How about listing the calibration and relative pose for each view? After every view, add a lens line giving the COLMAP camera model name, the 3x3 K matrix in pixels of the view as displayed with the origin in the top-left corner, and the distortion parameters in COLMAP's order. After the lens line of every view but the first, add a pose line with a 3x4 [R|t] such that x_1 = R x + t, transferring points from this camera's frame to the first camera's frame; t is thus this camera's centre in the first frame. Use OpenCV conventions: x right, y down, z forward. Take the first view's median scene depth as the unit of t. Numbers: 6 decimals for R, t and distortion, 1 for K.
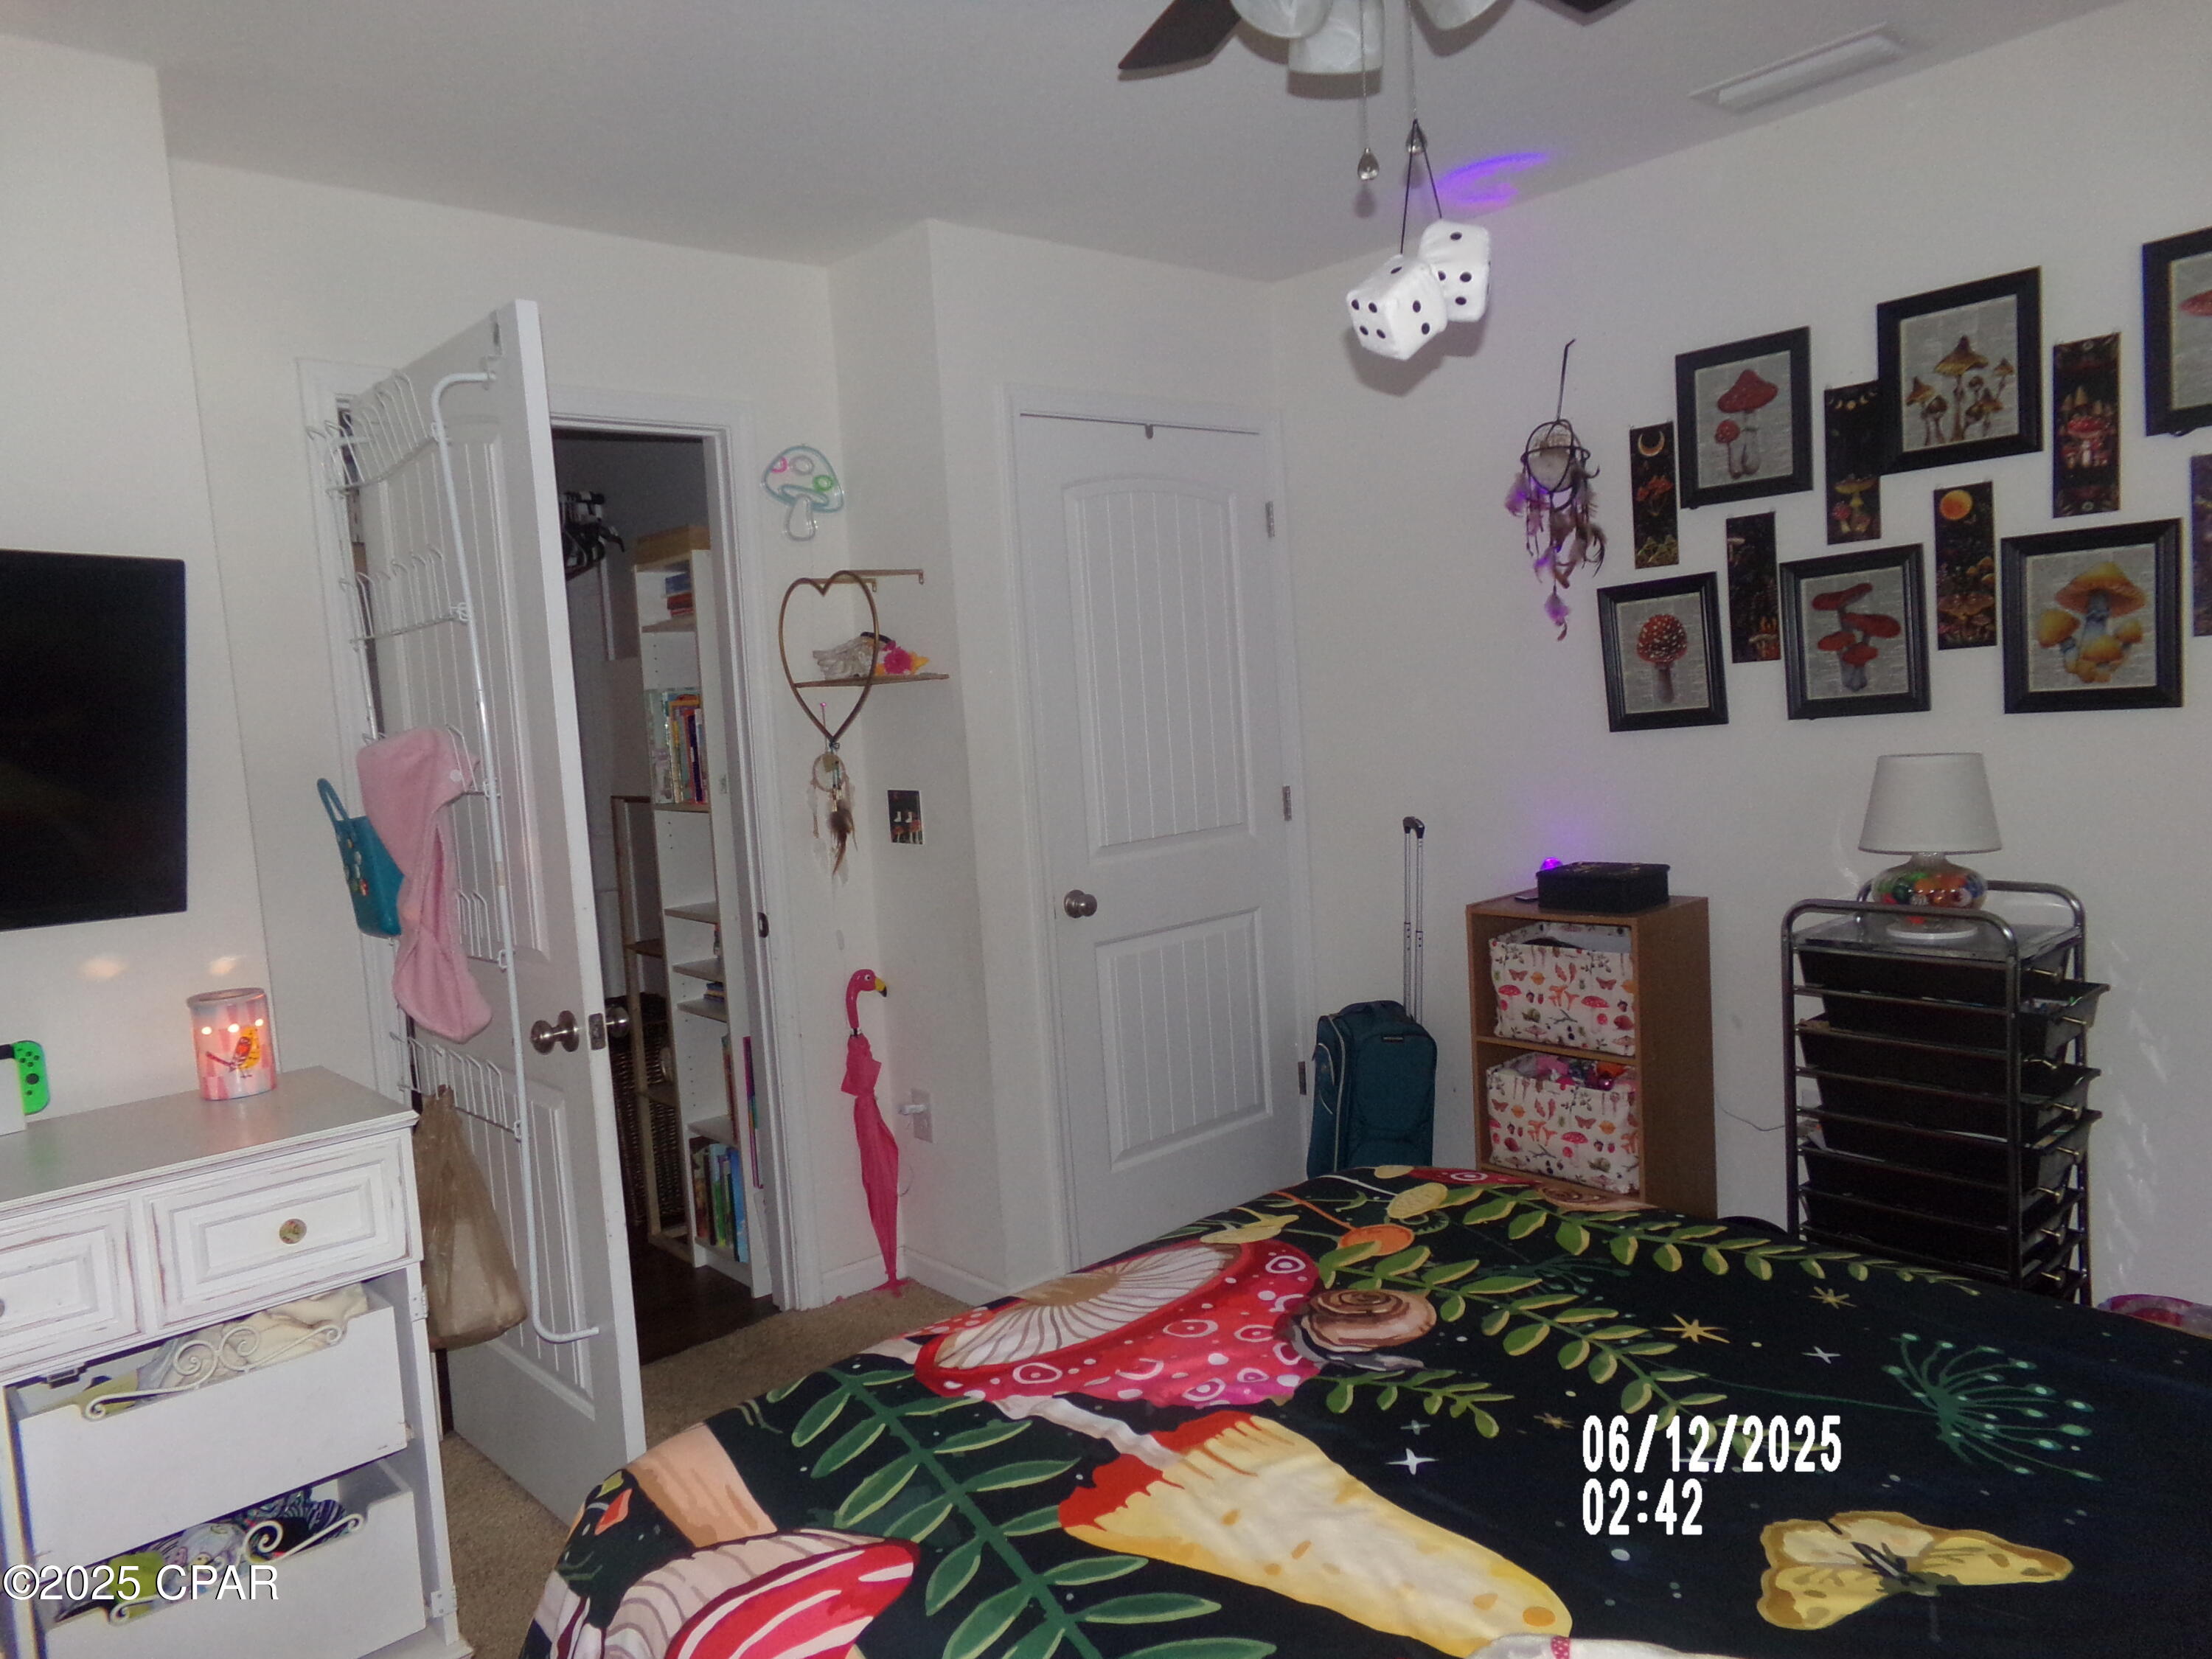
lens RADIAL K [[1518.0, 0, 1111.9], [0, 1518.0, 830.3], [0, 0, 1]] dist [0.013207, 0.003093]
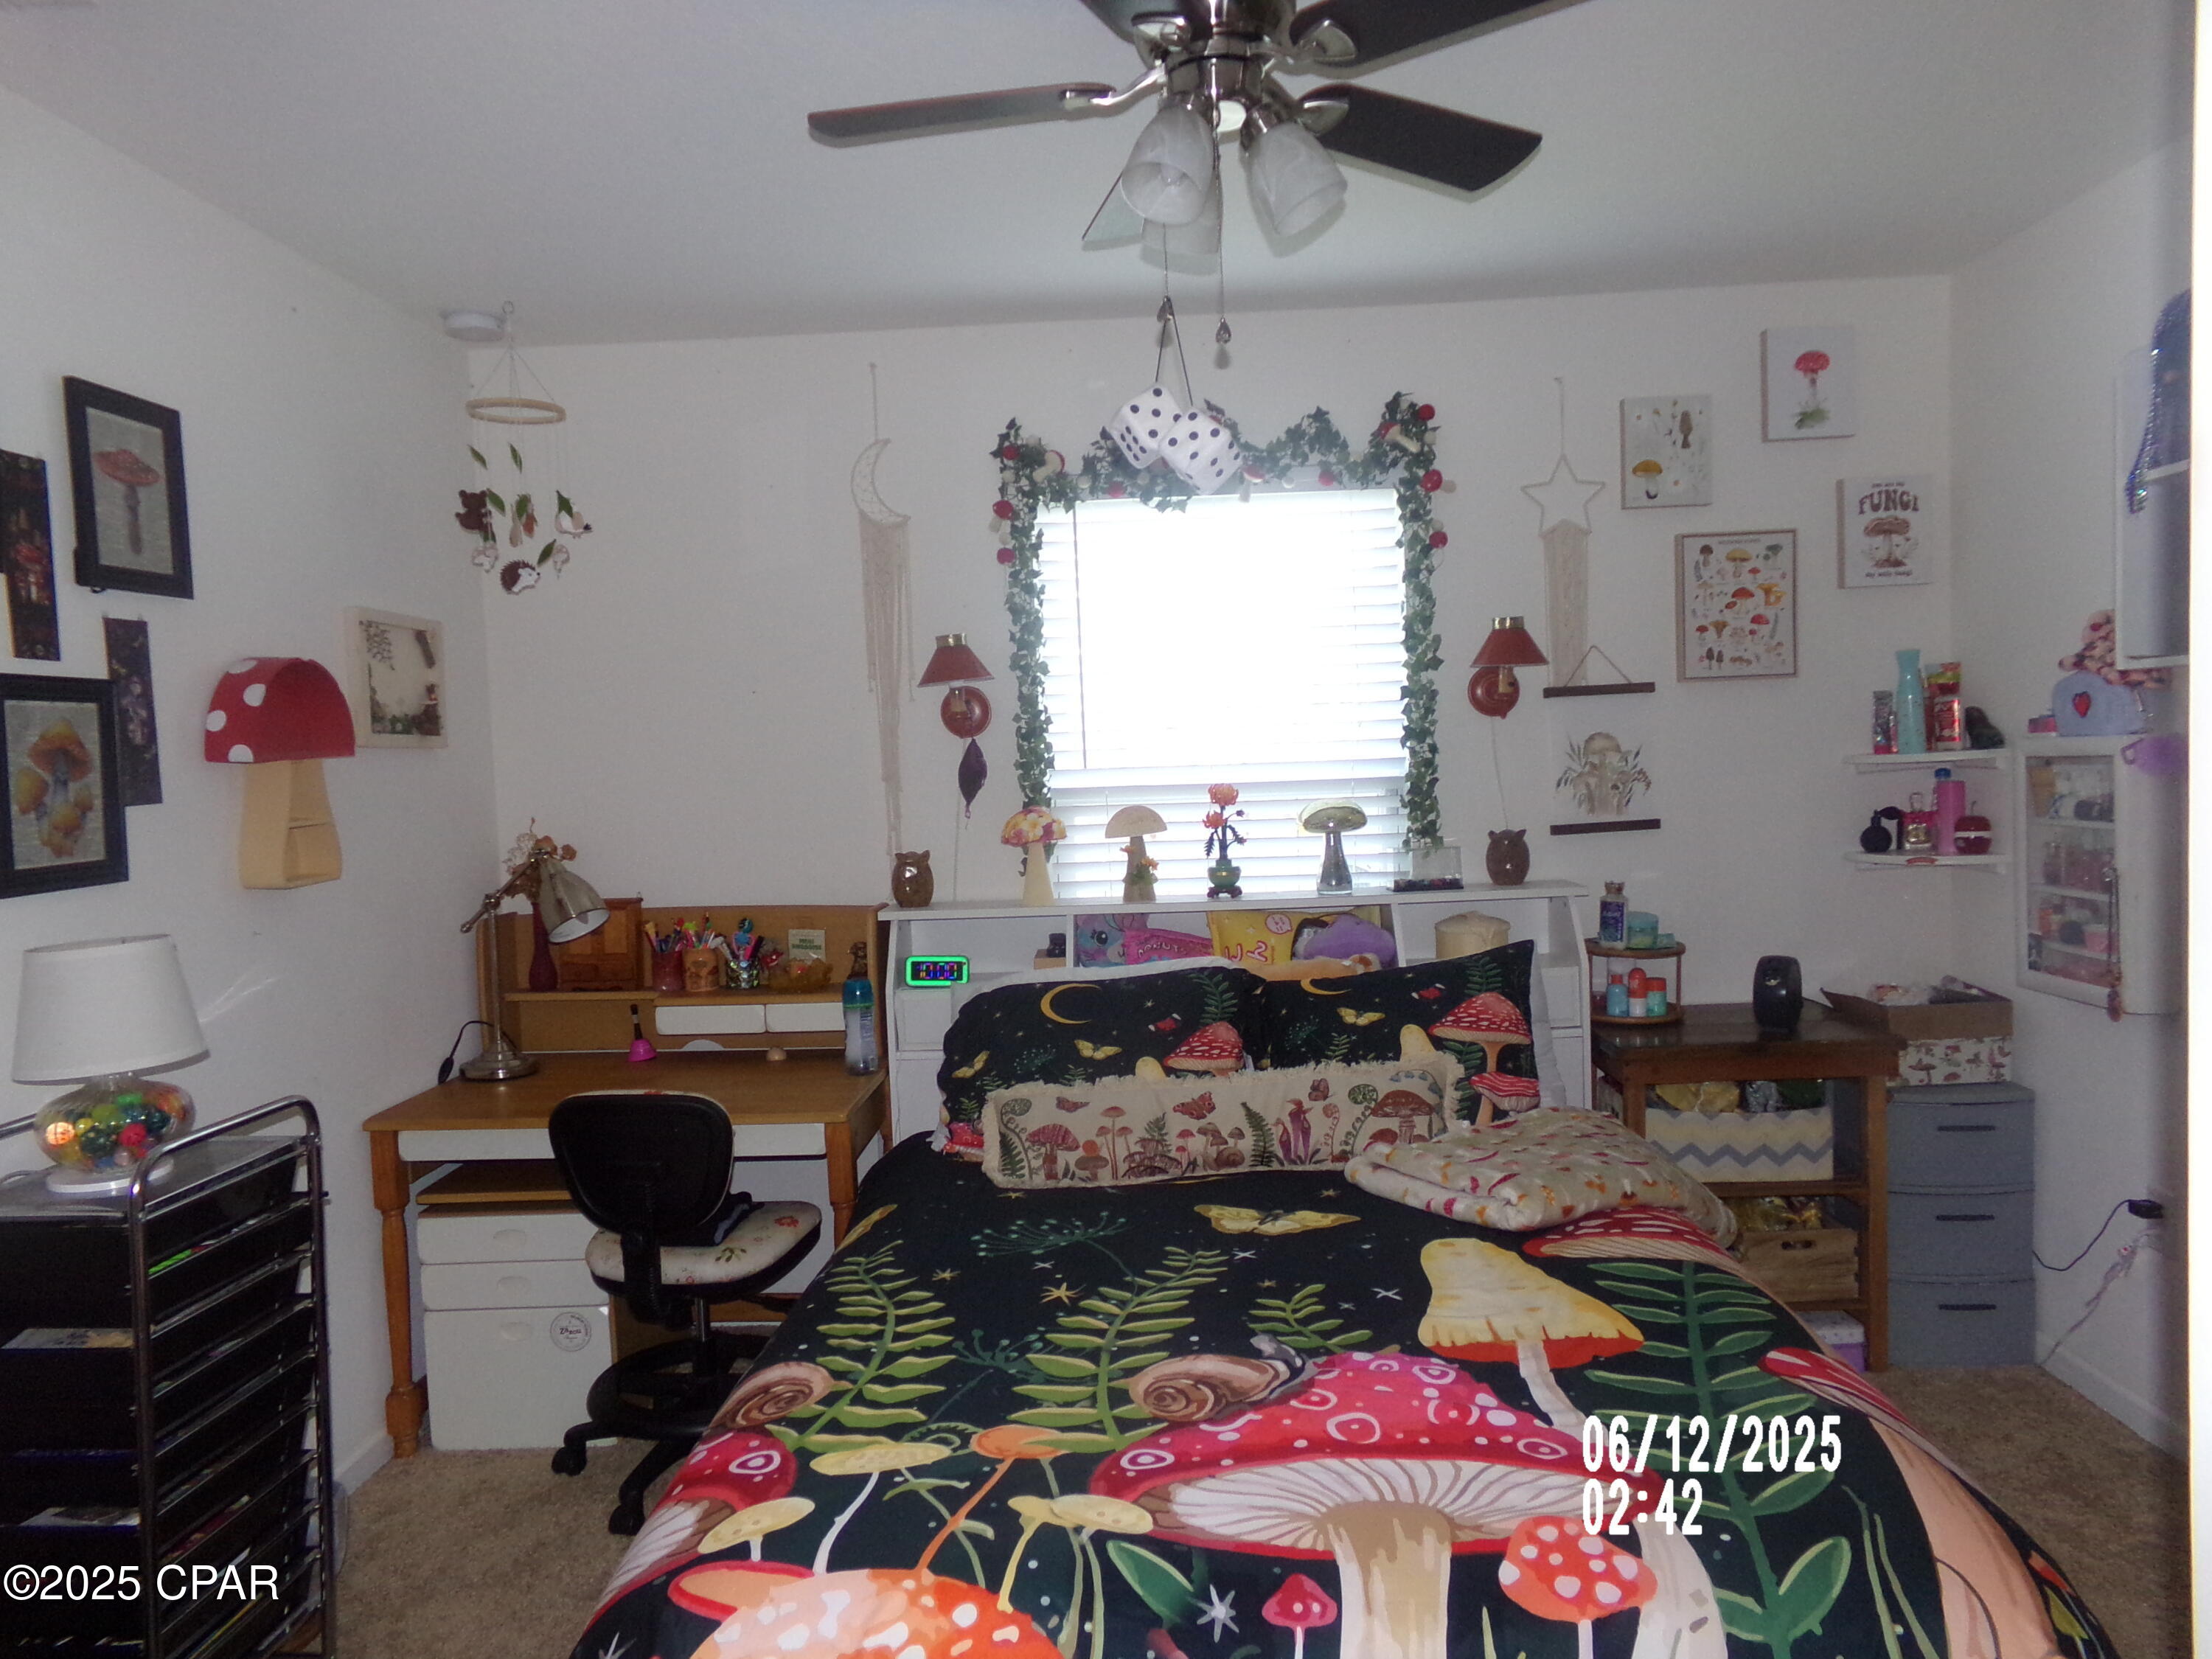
lens RADIAL K [[1518.0, 0, 1093.8], [0, 1518.0, 823.9], [0, 0, 1]] dist [0.013207, 0.003093]
pose [[-0.701560, 0.054431, 0.710528, -0.465680], [0.142410, 0.987674, 0.064951, -0.112536], [-0.698235, 0.146753, -0.700665, 1.520880]]
